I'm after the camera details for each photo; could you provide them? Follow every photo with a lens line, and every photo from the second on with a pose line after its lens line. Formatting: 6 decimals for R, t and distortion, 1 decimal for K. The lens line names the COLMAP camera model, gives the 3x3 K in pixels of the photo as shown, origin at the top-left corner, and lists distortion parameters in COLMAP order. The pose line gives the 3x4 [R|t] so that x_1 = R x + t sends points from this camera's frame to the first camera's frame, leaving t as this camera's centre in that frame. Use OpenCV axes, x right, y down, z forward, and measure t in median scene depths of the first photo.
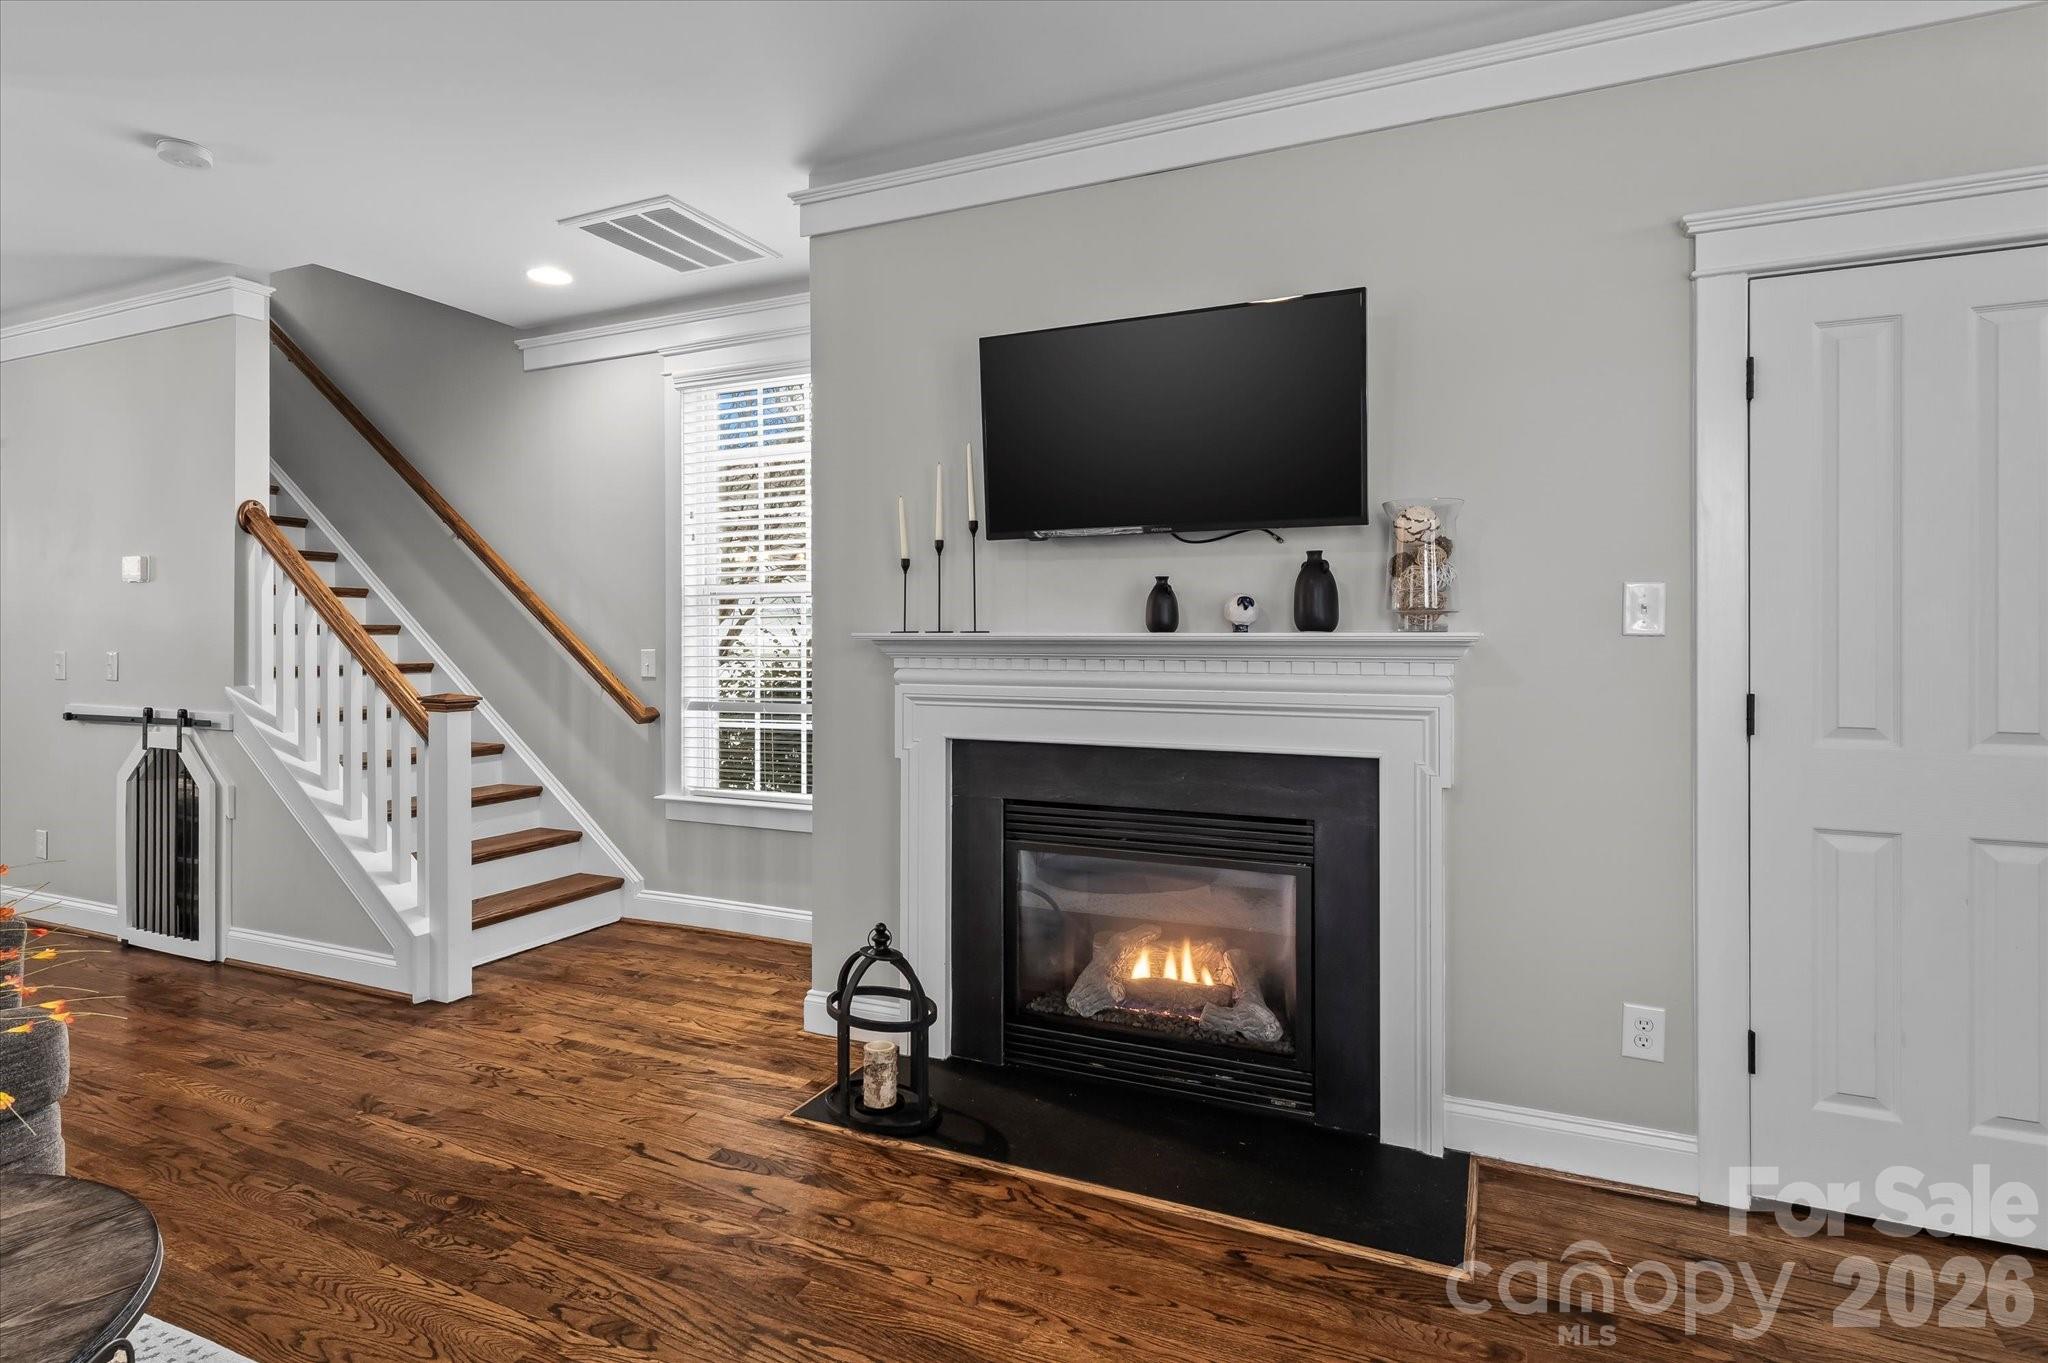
lens RADIAL K [[1025.4, 0, 1016.9], [0, 1025.4, 645.4], [0, 0, 1]] dist [0.001712, 0.001018]
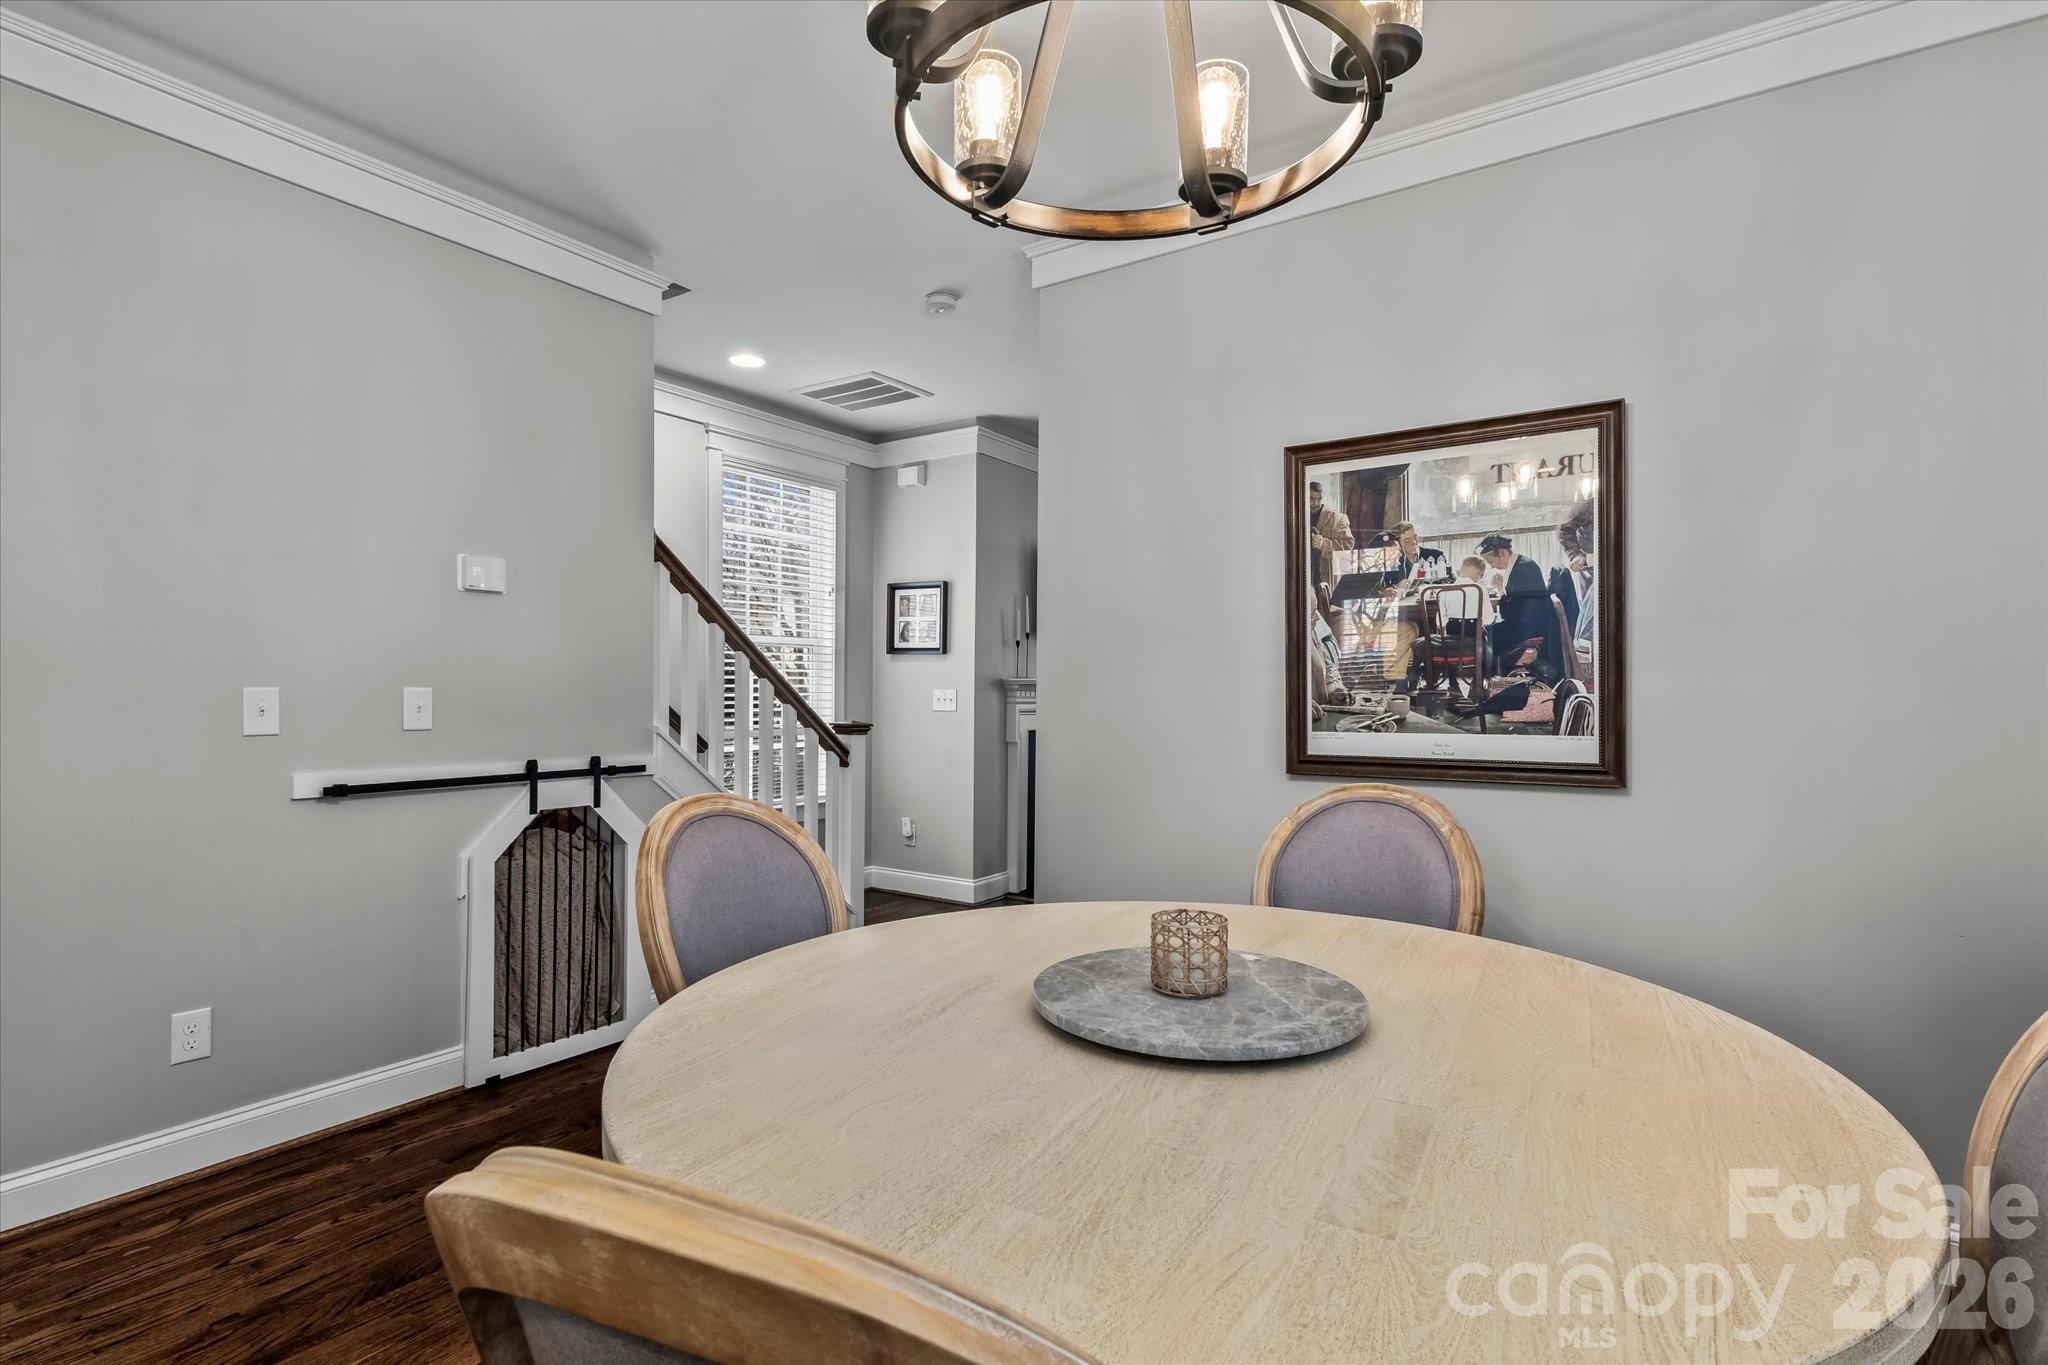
lens RADIAL K [[1017.0, 0, 1024.0], [0, 1017.0, 682.5], [0, 0, 1]] dist [0.004659, 0.000496]
pose [[0.168427, 0.007972, 0.985682, -1.542985], [-0.000843, 0.999968, -0.007943, 0.008718], [-0.985714, 0.000507, 0.168429, 0.508168]]
